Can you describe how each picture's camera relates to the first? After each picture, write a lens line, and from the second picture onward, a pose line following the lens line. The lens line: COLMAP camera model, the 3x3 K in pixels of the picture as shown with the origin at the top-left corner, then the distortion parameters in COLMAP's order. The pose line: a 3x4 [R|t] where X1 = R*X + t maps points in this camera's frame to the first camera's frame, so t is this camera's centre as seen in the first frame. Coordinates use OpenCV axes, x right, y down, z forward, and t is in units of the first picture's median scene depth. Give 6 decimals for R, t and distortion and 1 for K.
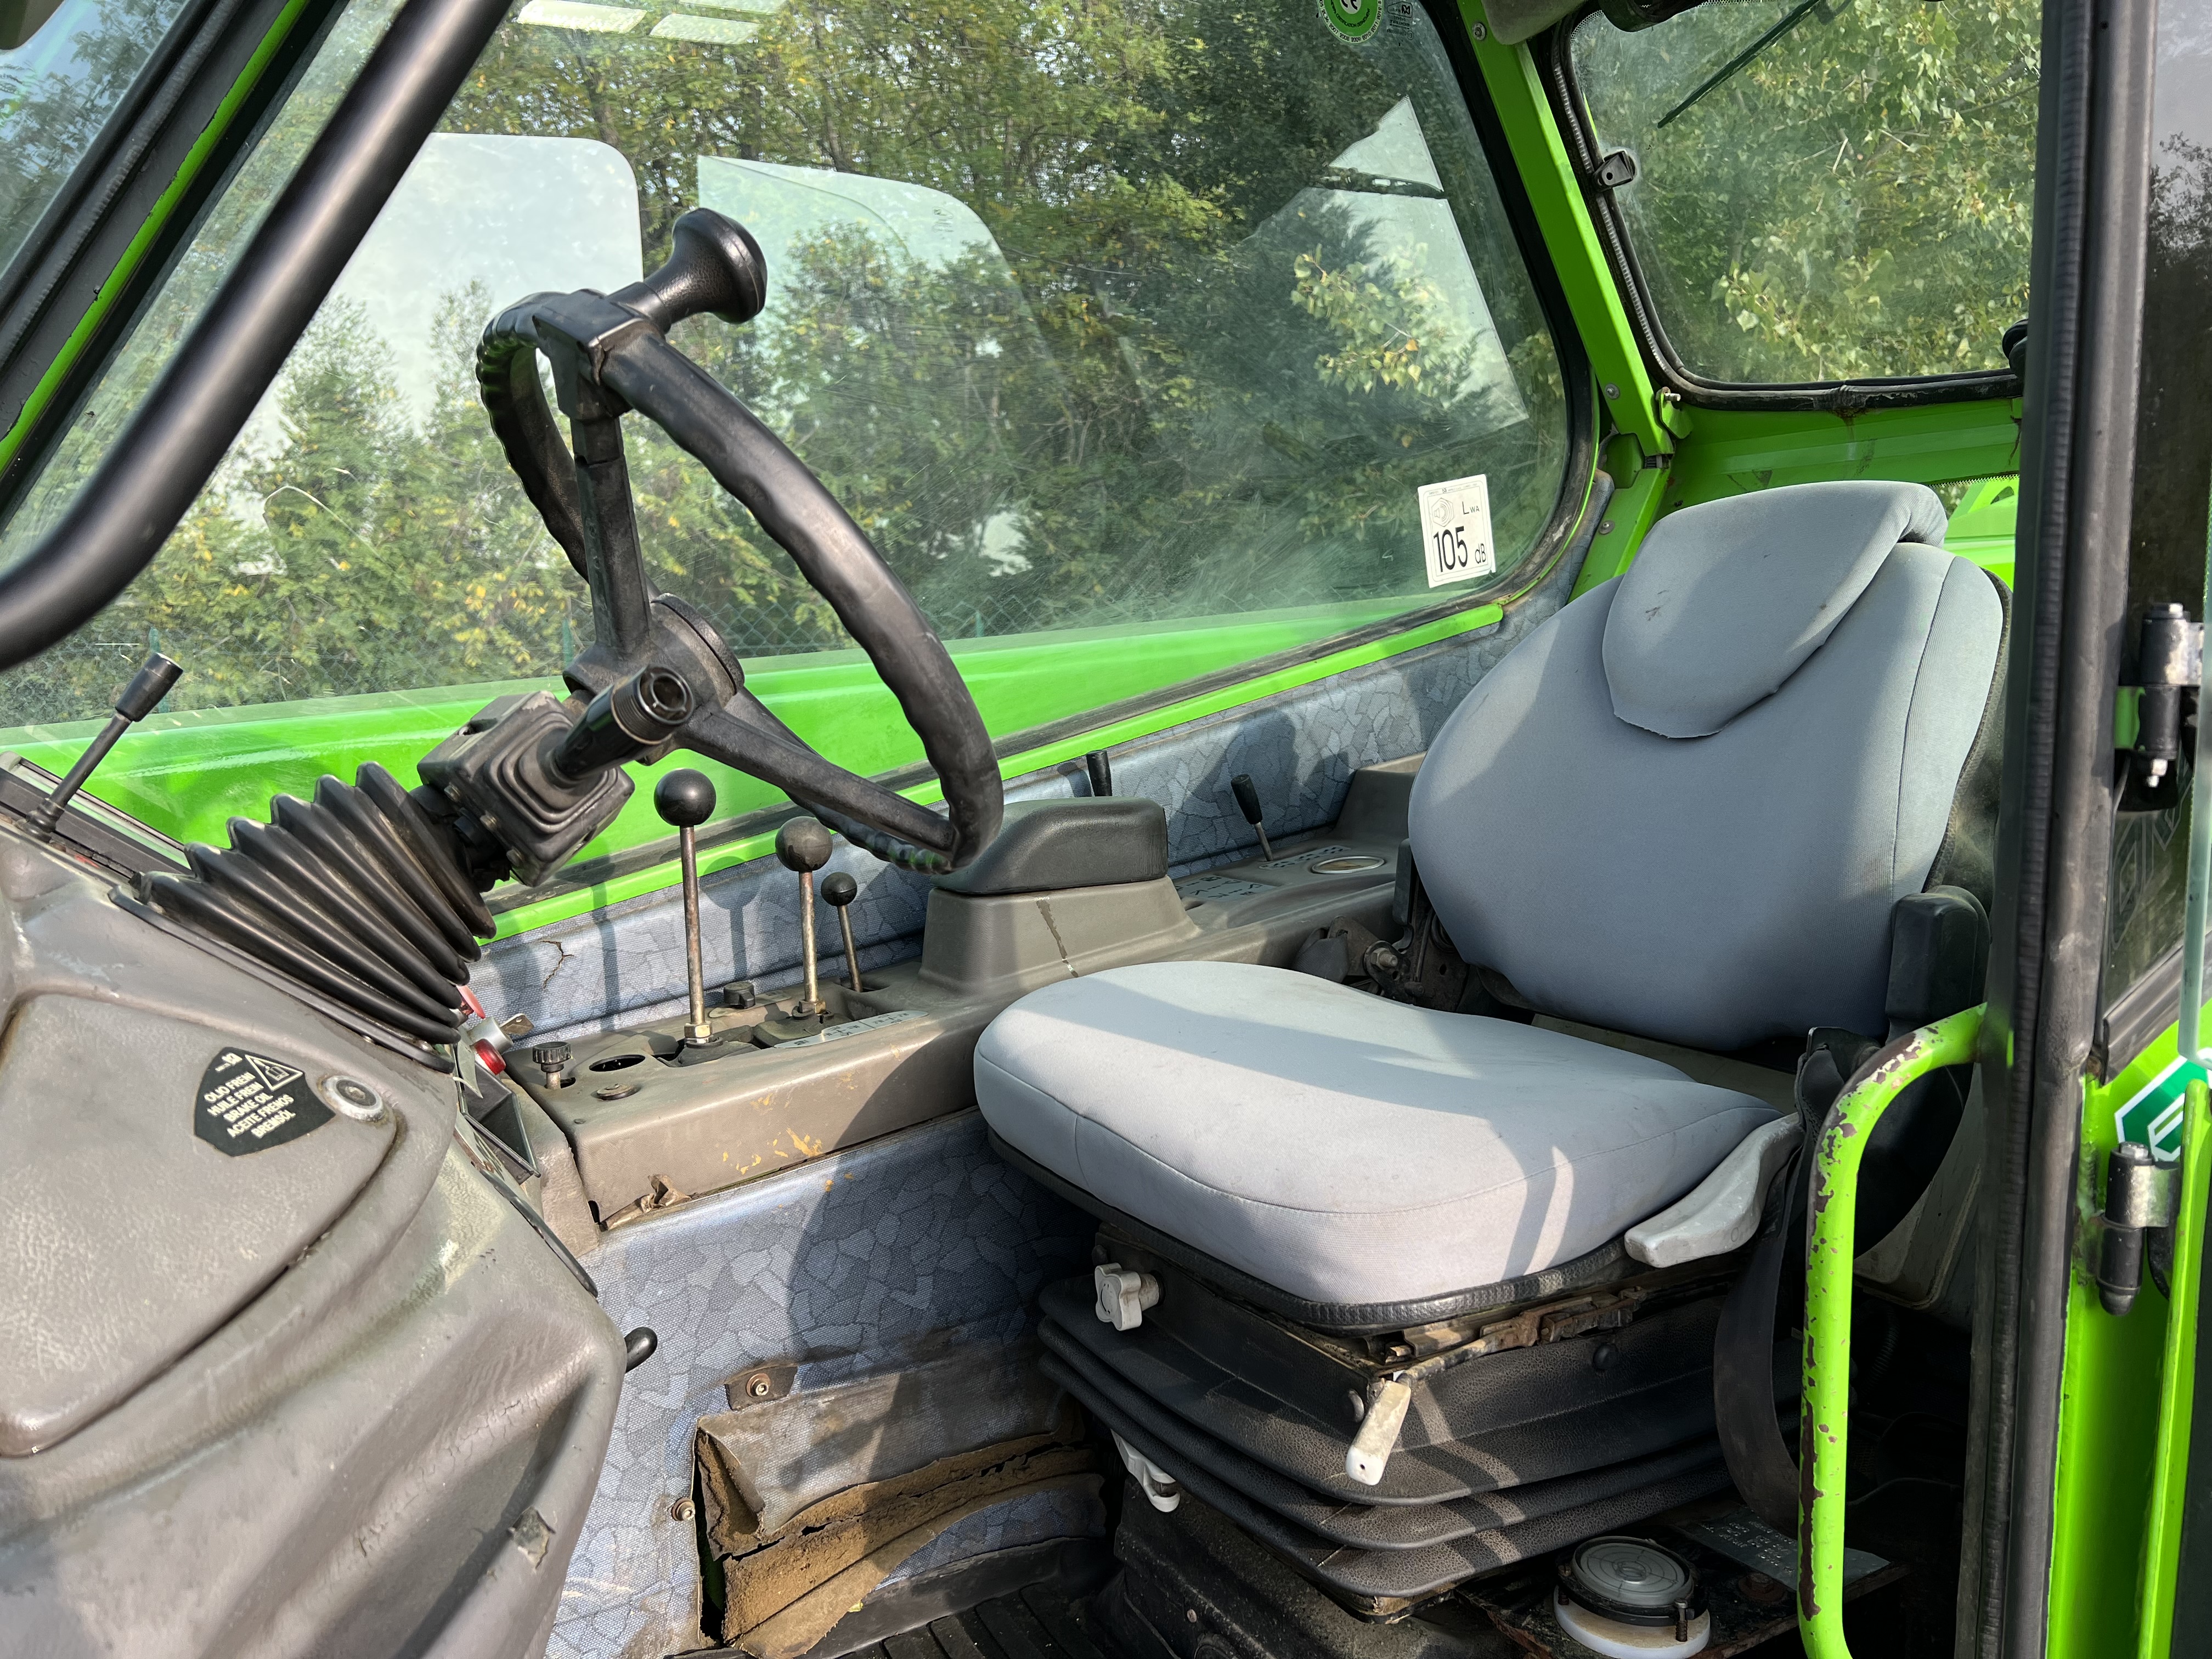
lens RADIAL K [[1650.2, 0, 1113.4], [0, 1650.2, 854.6], [0, 0, 1]] dist [0.036497, -0.048636]
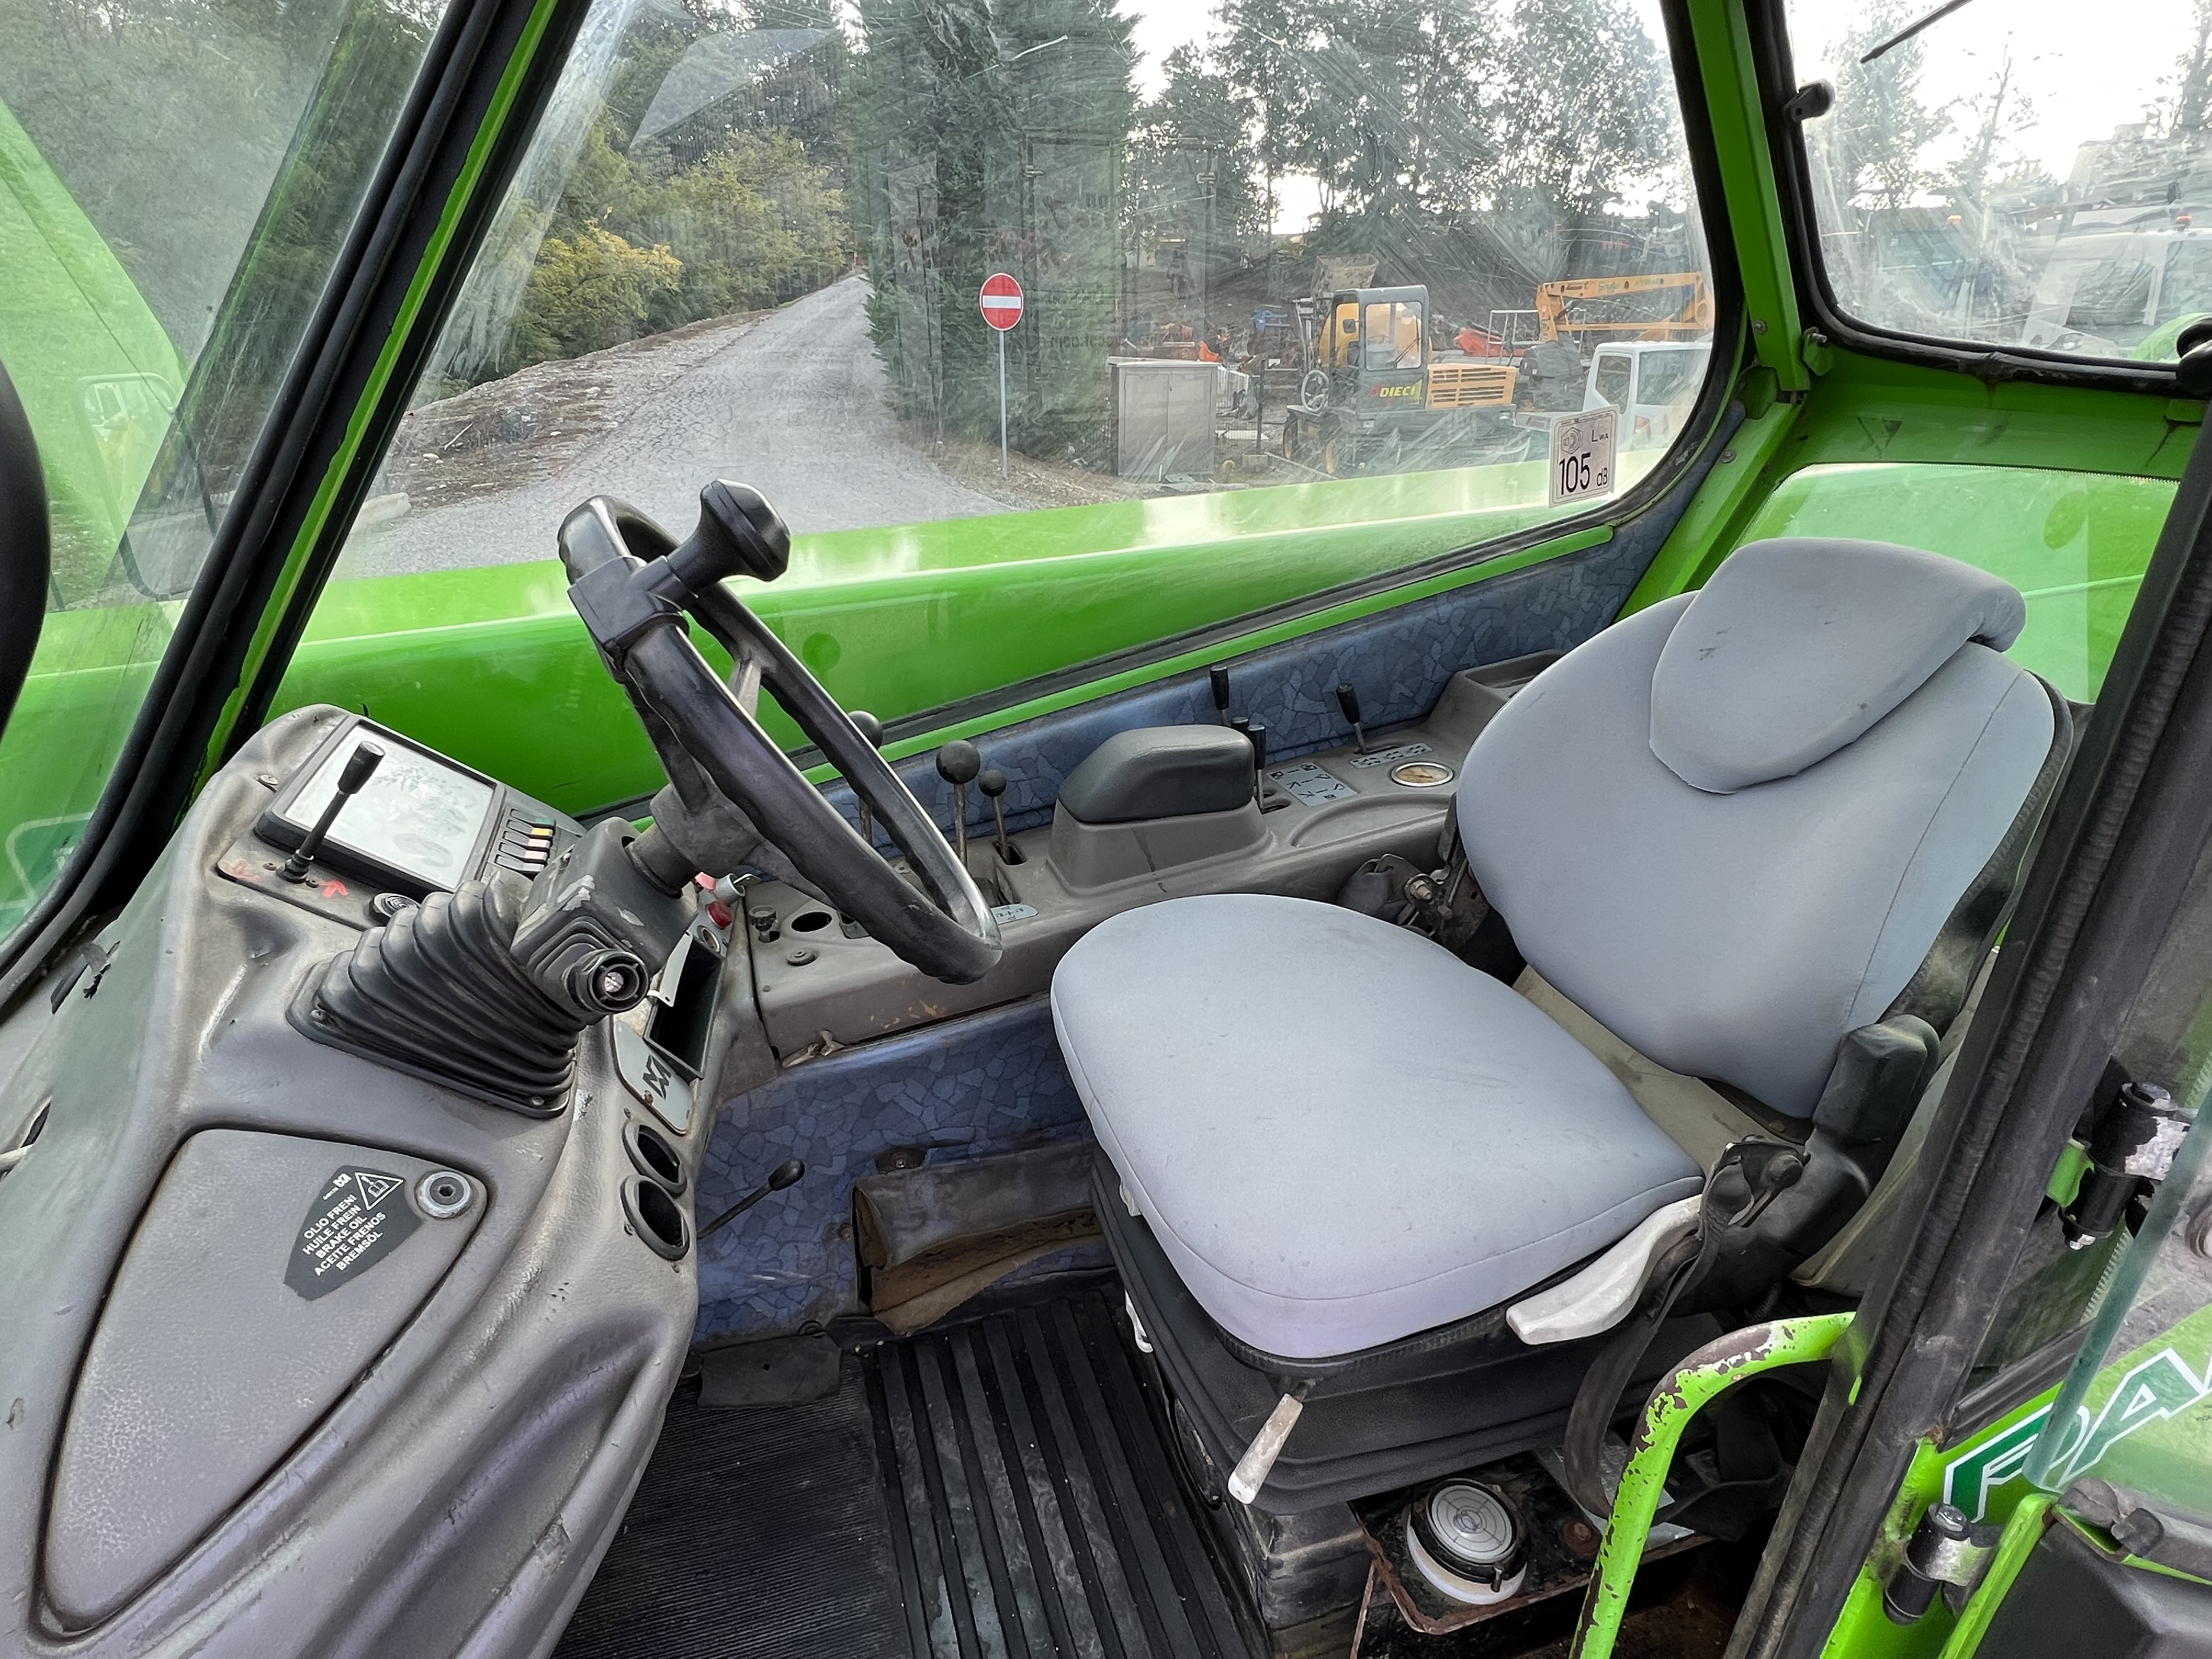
lens RADIAL K [[1149.8, 0, 1106.0], [0, 1149.8, 829.5], [0, 0, 1]] dist [-0.009134, 0.000796]
pose [[0.974163, 0.124399, -0.188496, 0.109431], [-0.065156, 0.953943, 0.292825, -0.252272], [0.216242, -0.272978, 0.937402, 0.203007]]
